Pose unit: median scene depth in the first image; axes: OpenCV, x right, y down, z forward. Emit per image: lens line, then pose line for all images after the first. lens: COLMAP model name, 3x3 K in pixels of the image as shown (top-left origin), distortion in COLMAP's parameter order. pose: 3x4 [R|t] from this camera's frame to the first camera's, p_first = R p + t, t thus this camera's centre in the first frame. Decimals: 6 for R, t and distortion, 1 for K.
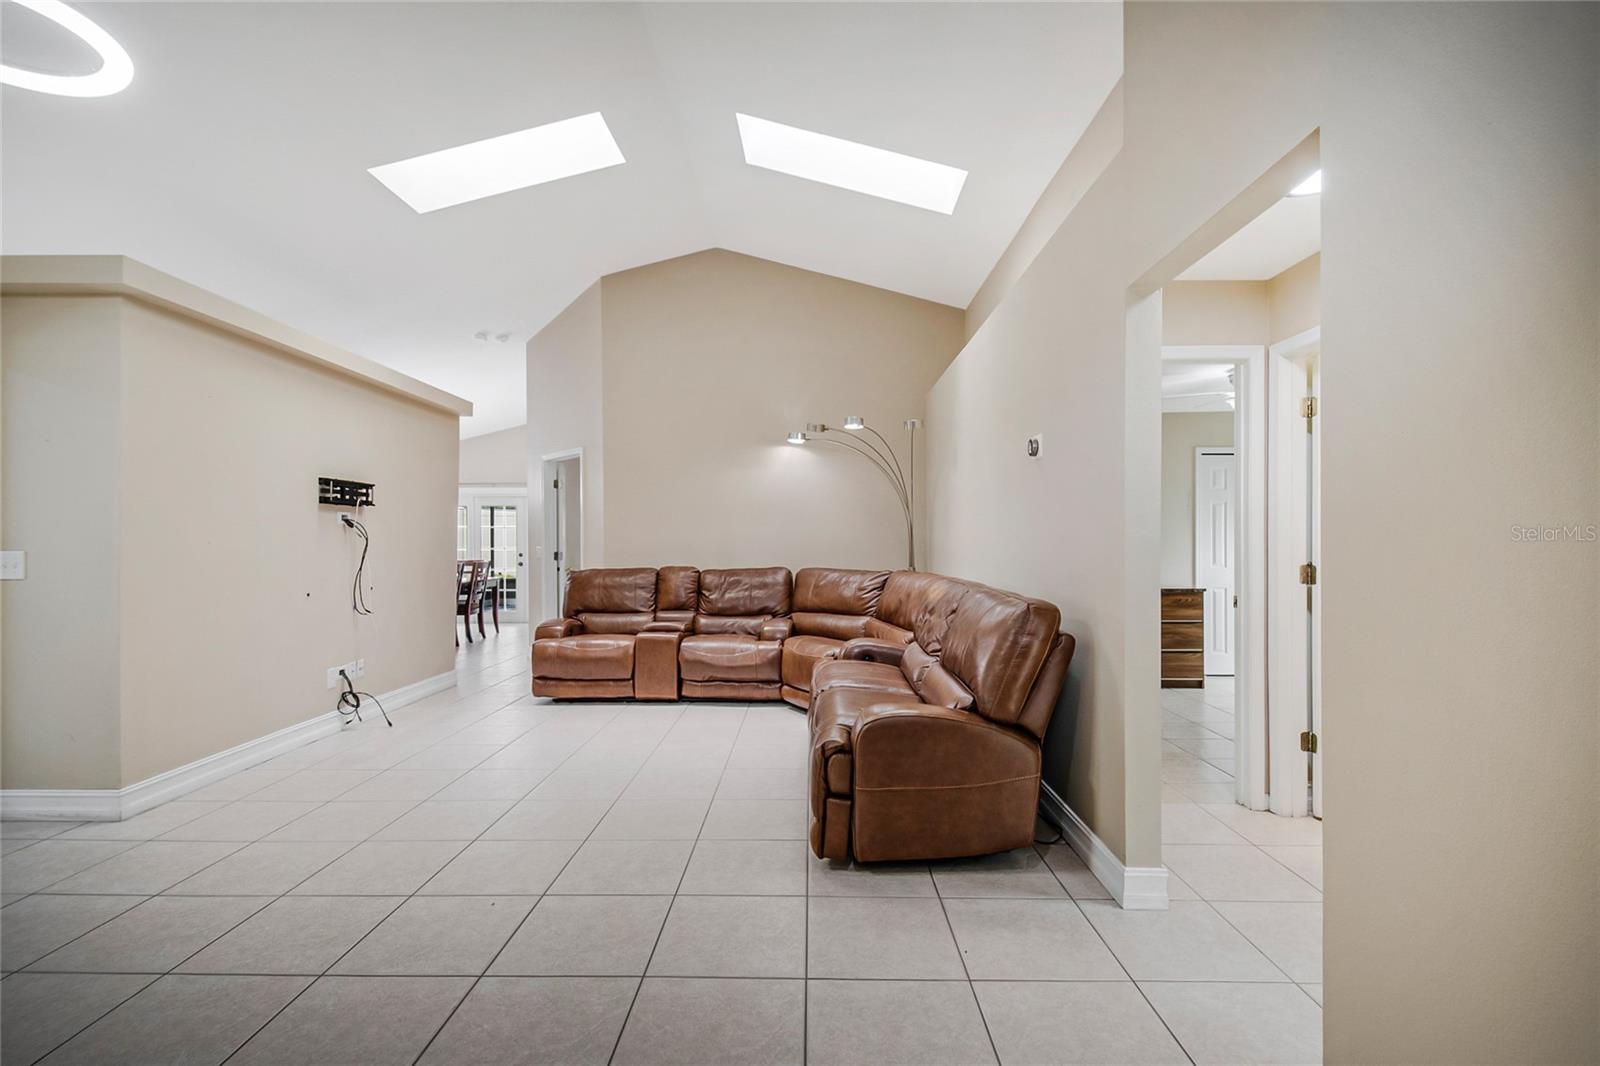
lens RADIAL K [[711.3, 0, 802.8], [0, 711.3, 539.6], [0, 0, 1]] dist [0.056601, -0.051518]
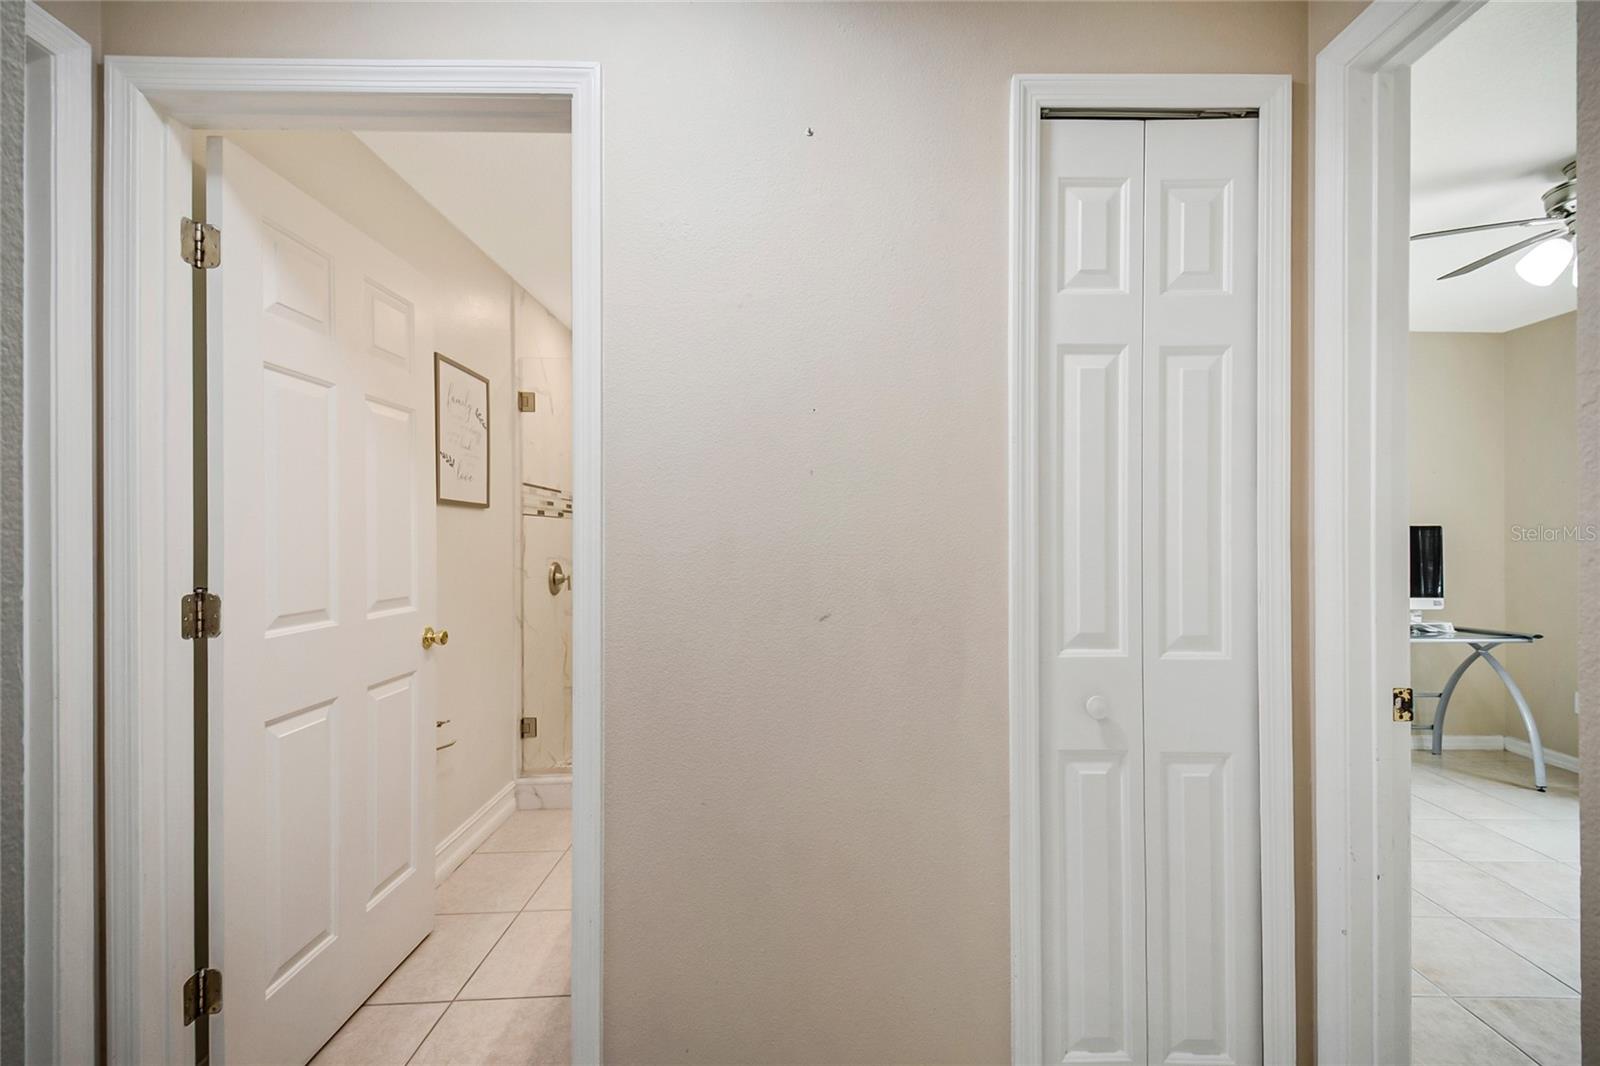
lens RADIAL K [[711.3, 0, 802.8], [0, 711.3, 539.6], [0, 0, 1]] dist [0.056601, -0.051518]
pose [[0.001947, -0.007026, 0.999973, 0.255119], [0.001678, 0.999974, 0.007022, -0.001151], [-0.999997, 0.001665, 0.001958, 0.626691]]
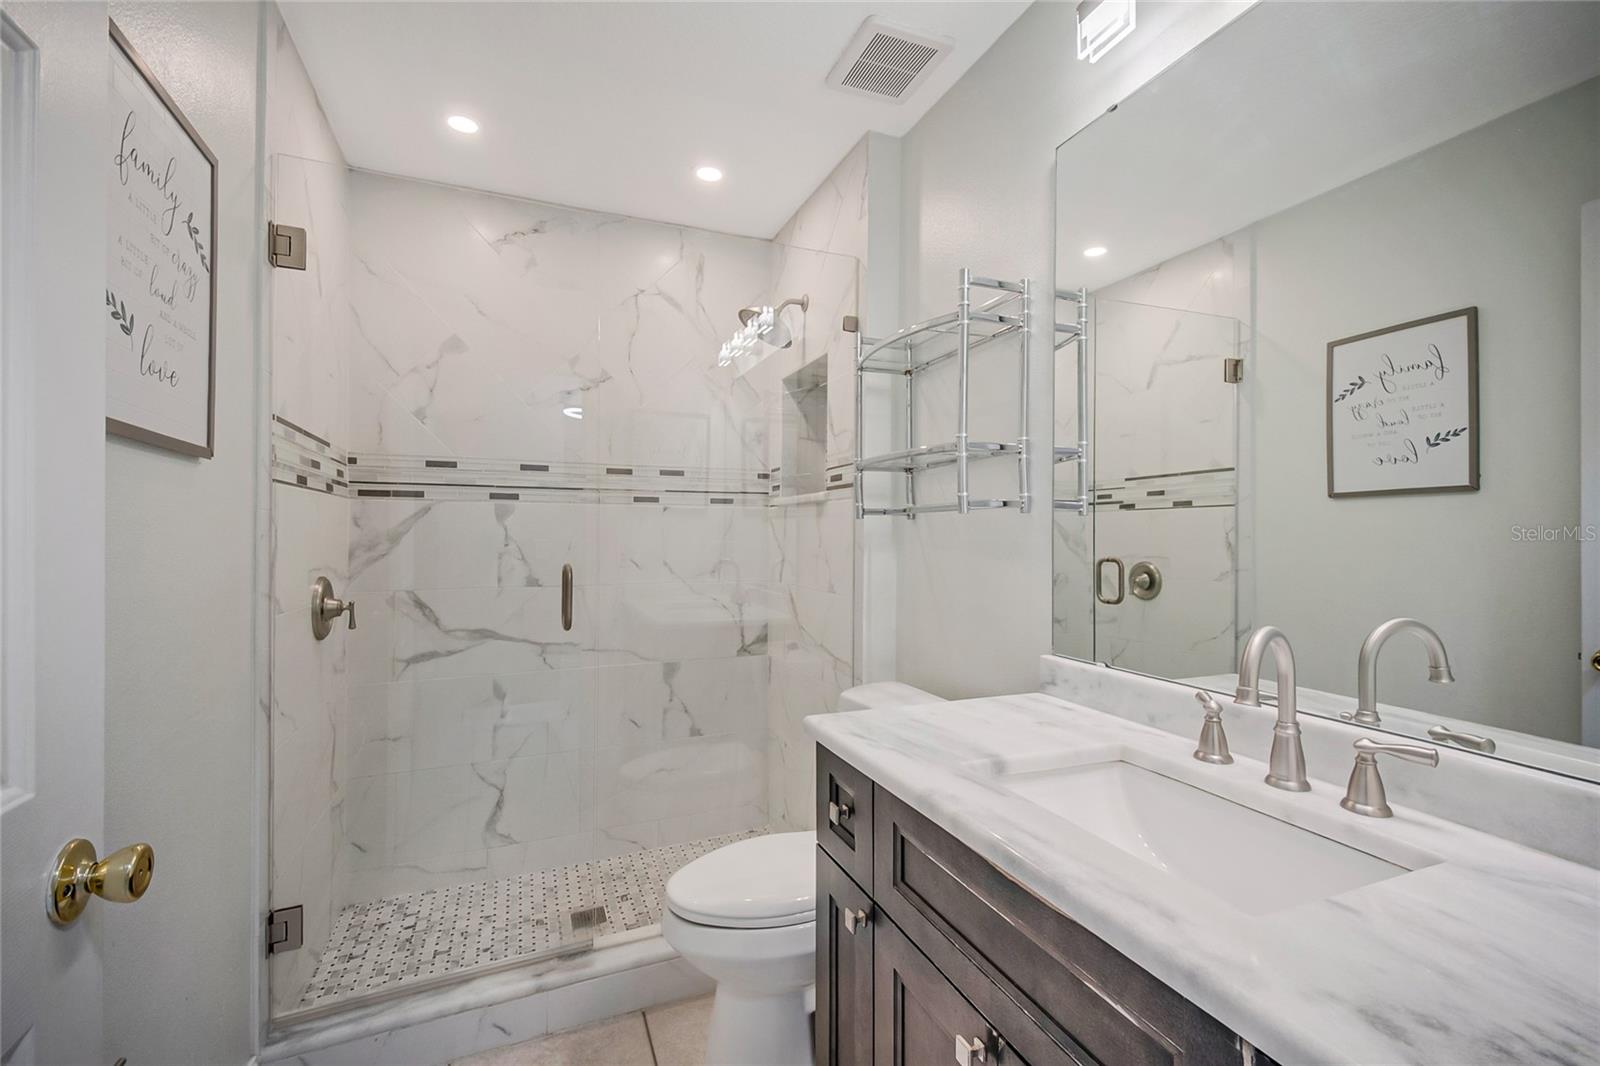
lens RADIAL K [[704.6, 0, 821.5], [0, 704.6, 527.2], [0, 0, 1]] dist [0.055422, -0.036612]
pose [[-0.384245, 0.004481, 0.923220, 0.674735], [-0.005783, 0.999957, -0.007260, 0.002613], [-0.923213, -0.008129, -0.384203, 0.867117]]
